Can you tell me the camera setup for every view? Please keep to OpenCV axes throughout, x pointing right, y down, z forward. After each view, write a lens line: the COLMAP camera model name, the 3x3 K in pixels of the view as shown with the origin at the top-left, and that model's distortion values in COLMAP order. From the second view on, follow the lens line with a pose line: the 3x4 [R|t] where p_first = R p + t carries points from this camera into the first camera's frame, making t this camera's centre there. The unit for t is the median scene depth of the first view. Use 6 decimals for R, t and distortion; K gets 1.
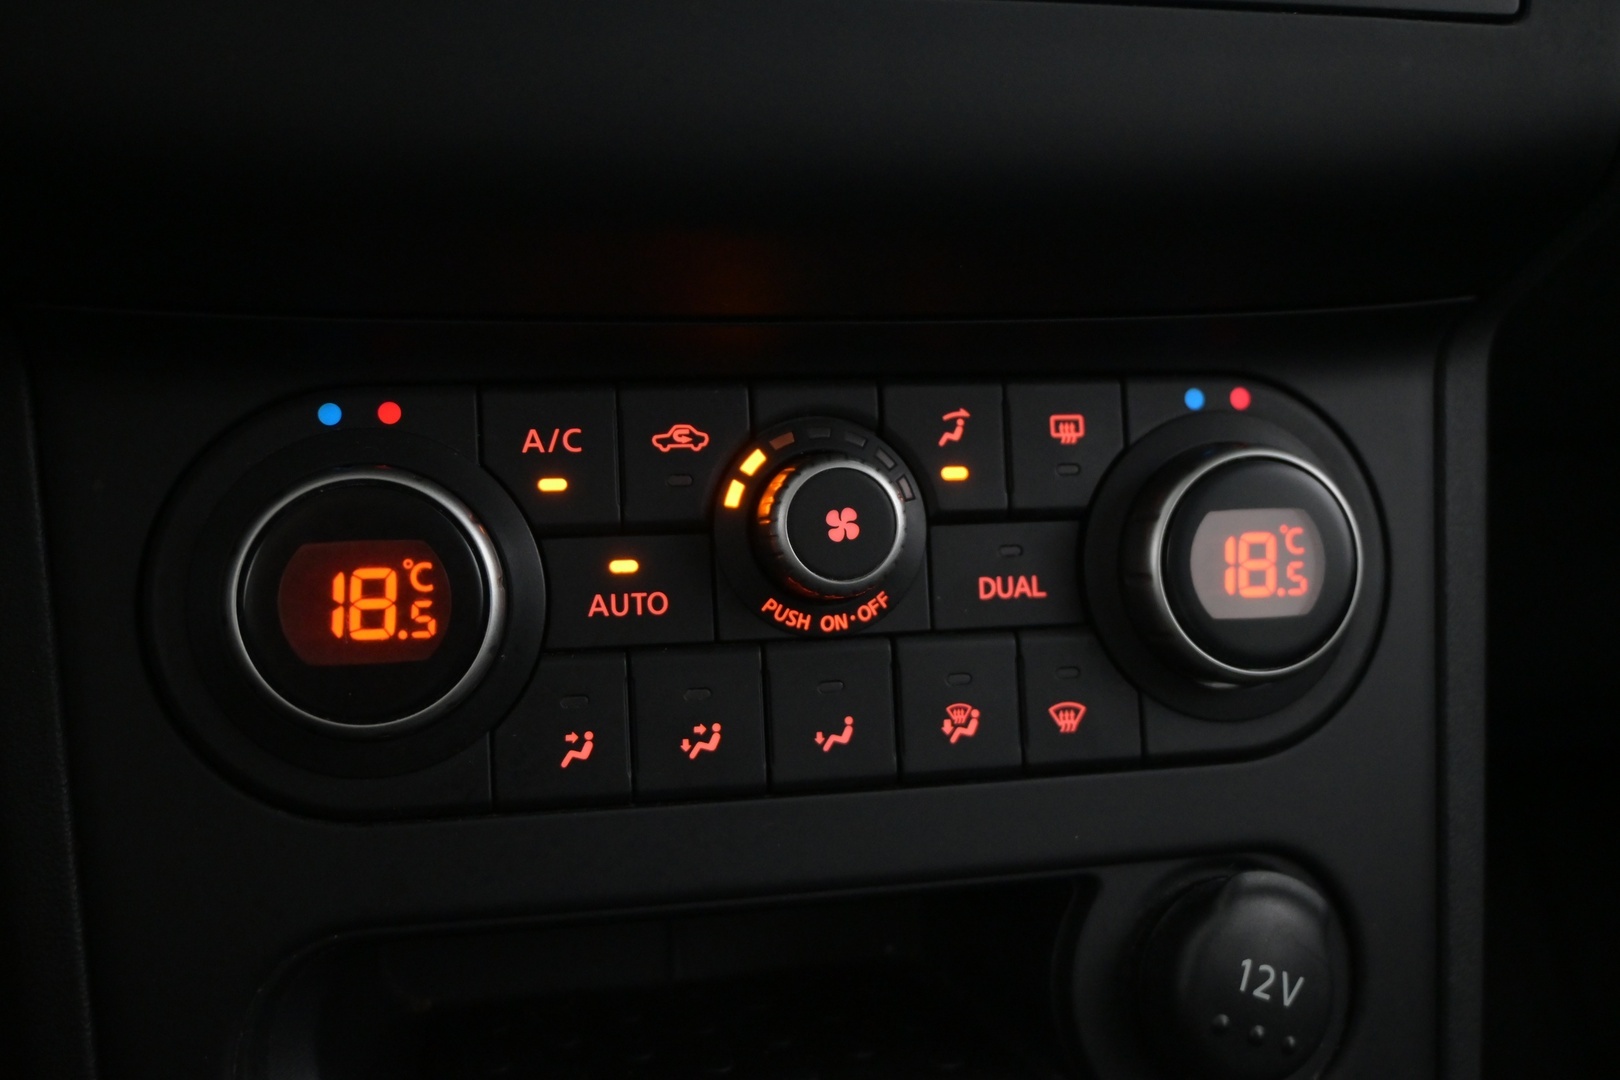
lens RADIAL K [[1679.7, 0, 810.0], [0, 1679.7, 540.0], [0, 0, 1]] dist [-0.002802, -0.001466]
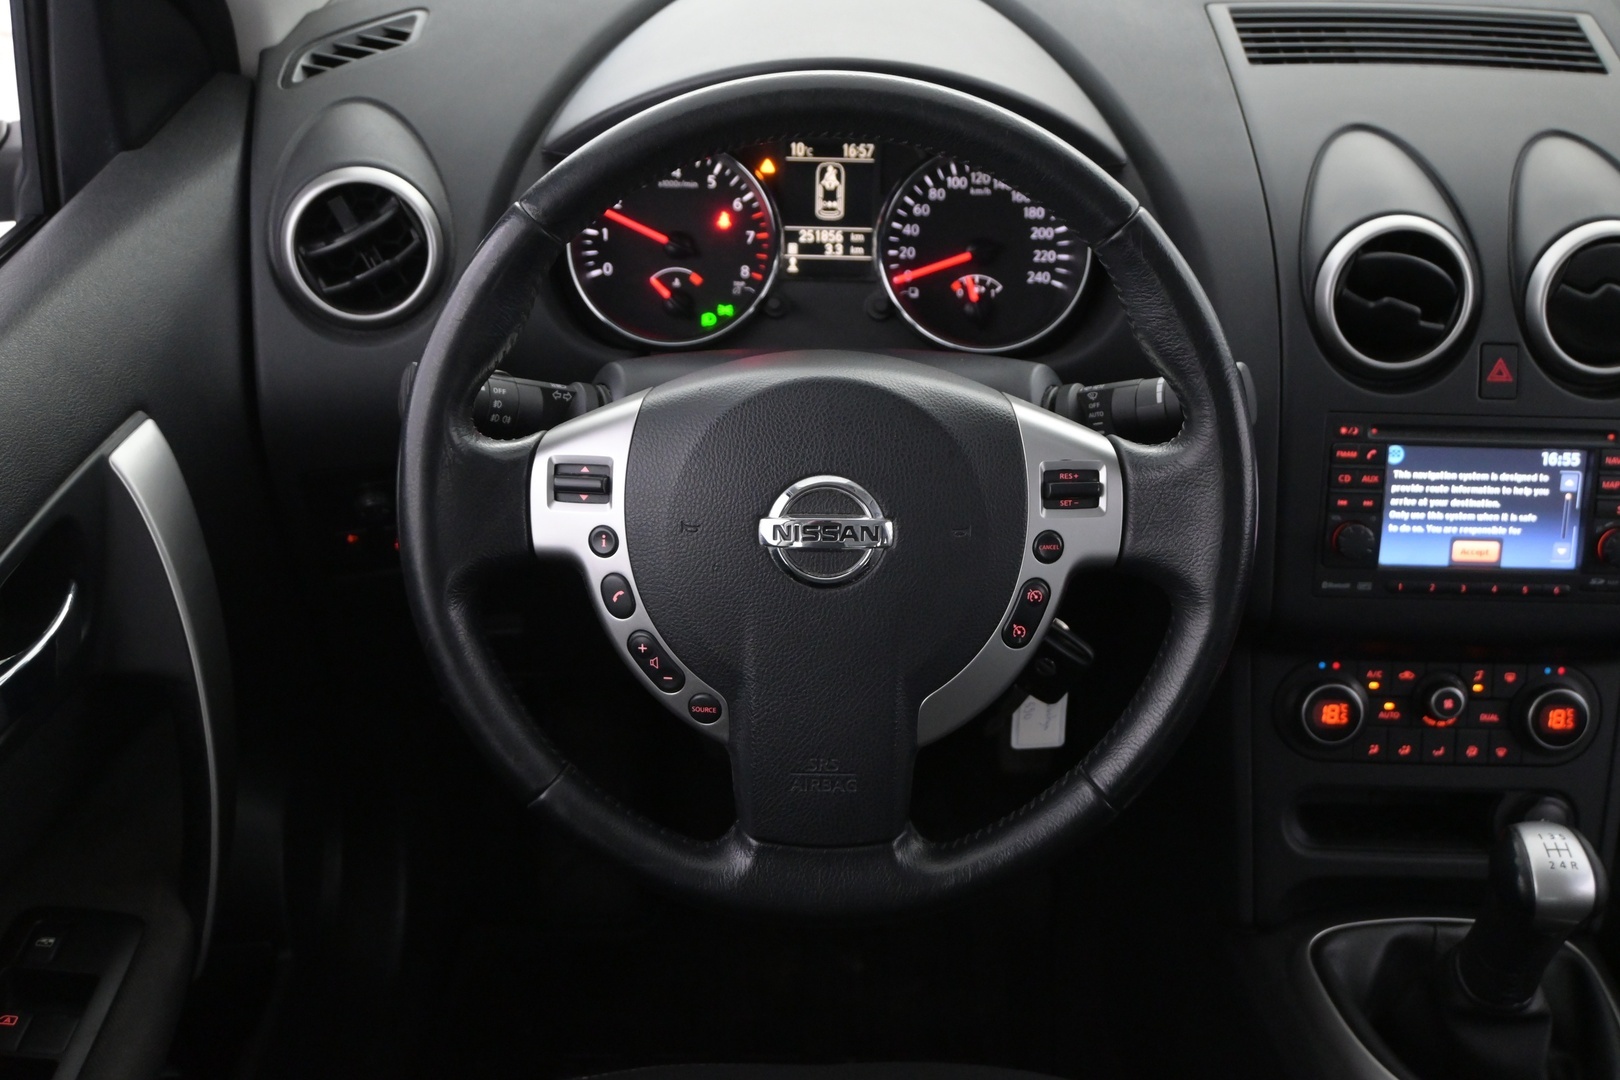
lens RADIAL K [[1768.8, 0, 810.0], [0, 1768.8, 540.0], [0, 0, 1]] dist [0.000706, 0.025894]
pose [[0.973993, 0.092780, -0.206710, -0.602963], [-0.062617, 0.987008, 0.147965, -0.887946], [0.217752, -0.131173, 0.967149, -3.242730]]
